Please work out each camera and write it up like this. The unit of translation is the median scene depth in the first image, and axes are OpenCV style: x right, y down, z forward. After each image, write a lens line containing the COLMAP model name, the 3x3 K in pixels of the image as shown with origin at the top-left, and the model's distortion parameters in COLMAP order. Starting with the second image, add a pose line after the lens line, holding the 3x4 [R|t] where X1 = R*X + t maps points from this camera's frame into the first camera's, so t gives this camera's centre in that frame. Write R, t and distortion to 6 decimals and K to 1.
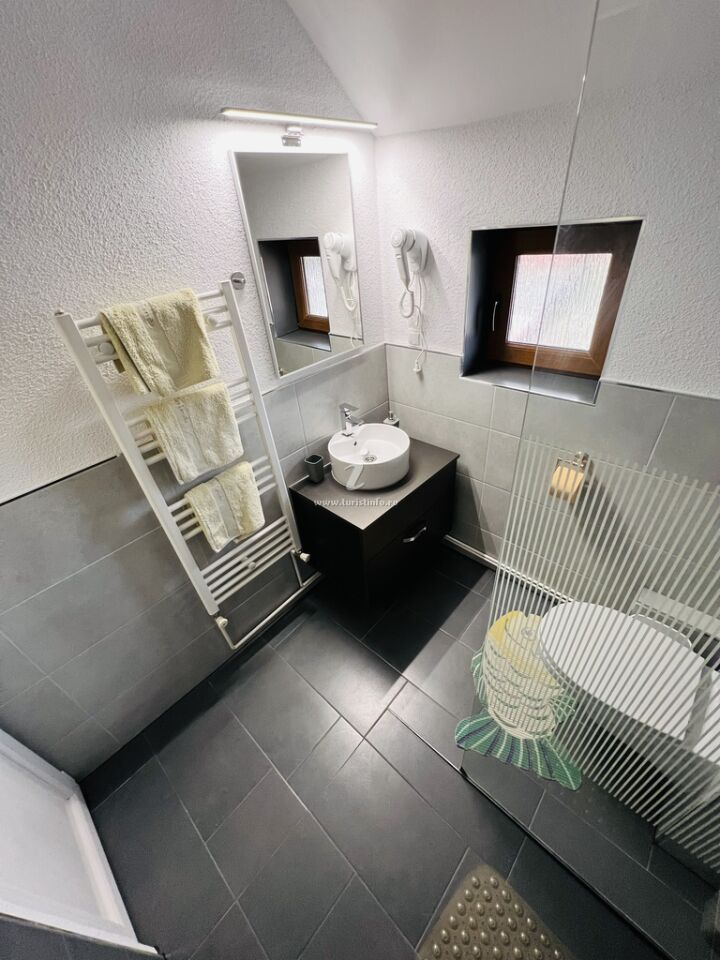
lens RADIAL K [[381.4, 0, 360.0], [0, 381.4, 480.0], [0, 0, 1]] dist [-0.000916, -0.000351]
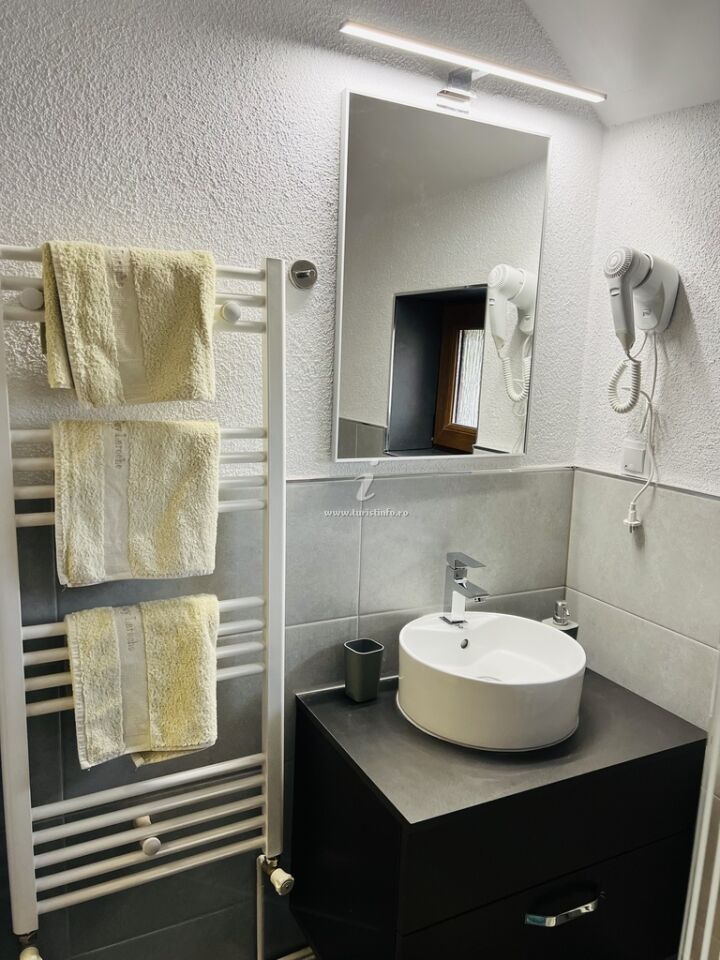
lens RADIAL K [[723.6, 0, 360.0], [0, 723.6, 480.0], [0, 0, 1]] dist [0.009298, 0.005643]
pose [[0.937785, 0.177261, -0.298560, 0.111529], [-0.285180, 0.883731, -0.371068, 0.103488], [0.198071, 0.433126, 0.879301, 0.163386]]
